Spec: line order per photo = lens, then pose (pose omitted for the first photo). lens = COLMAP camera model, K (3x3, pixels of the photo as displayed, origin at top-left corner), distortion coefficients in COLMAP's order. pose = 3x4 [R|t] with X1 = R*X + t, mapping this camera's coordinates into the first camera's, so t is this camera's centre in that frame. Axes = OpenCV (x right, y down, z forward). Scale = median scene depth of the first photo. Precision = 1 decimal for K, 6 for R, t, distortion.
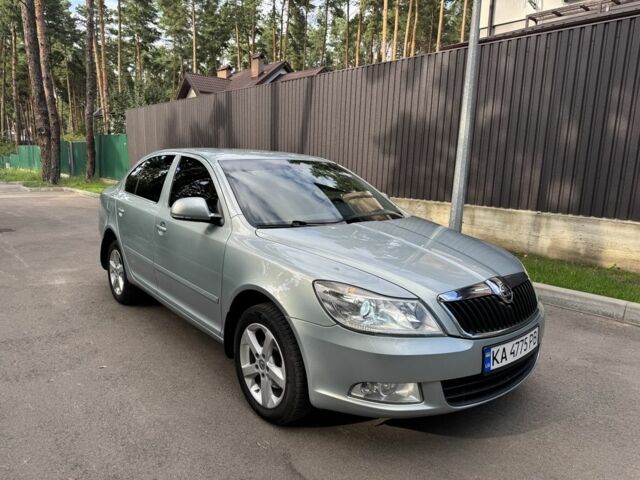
lens RADIAL K [[450.3, 0, 316.0], [0, 450.3, 241.5], [0, 0, 1]] dist [0.025409, -0.022371]
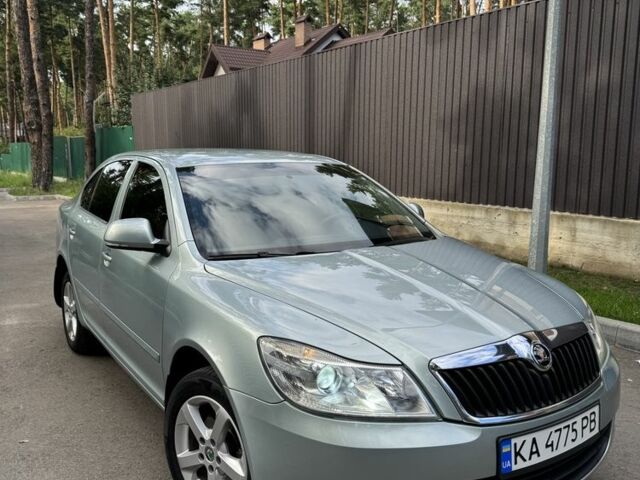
lens RADIAL K [[599.5, 0, 323.7], [0, 599.5, 240.5], [0, 0, 1]] dist [0.012303, 0.000000]
pose [[0.993953, -0.009023, -0.109431, 0.095237], [0.005661, 0.999503, -0.031003, -0.017508], [0.109657, 0.030196, 0.993511, 0.025479]]
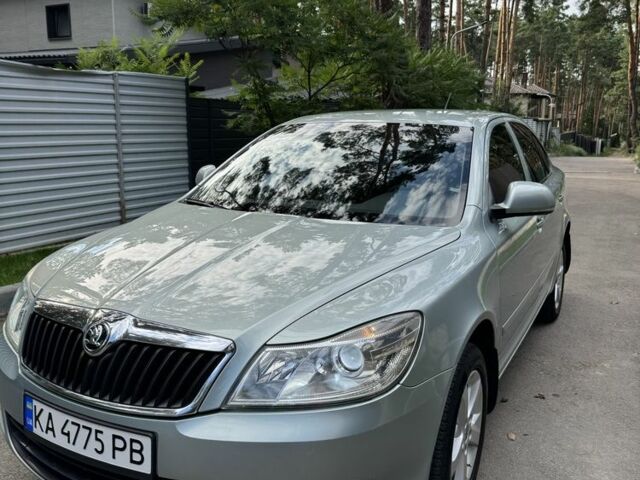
lens RADIAL K [[599.5, 0, 316.7], [0, 599.5, 236.0], [0, 0, 1]] dist [0.012303, 0.000000]
pose [[0.372754, 0.150875, -0.915583, 0.597538], [-0.162744, 0.982029, 0.095568, -0.066476], [0.913548, 0.113382, 0.390609, 0.463617]]
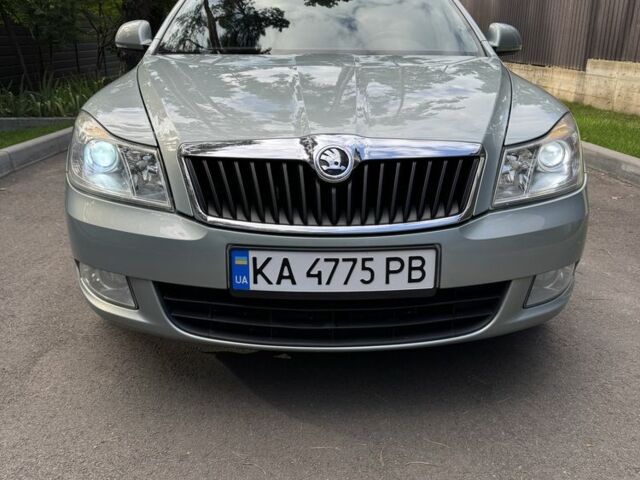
lens RADIAL K [[599.5, 0, 321.1], [0, 599.5, 239.7], [0, 0, 1]] dist [0.012303, 0.000000]
pose [[0.779055, 0.168736, -0.603823, 0.410513], [-0.093420, 0.983593, 0.154330, 0.046936], [0.619957, -0.063822, 0.782036, 0.223501]]
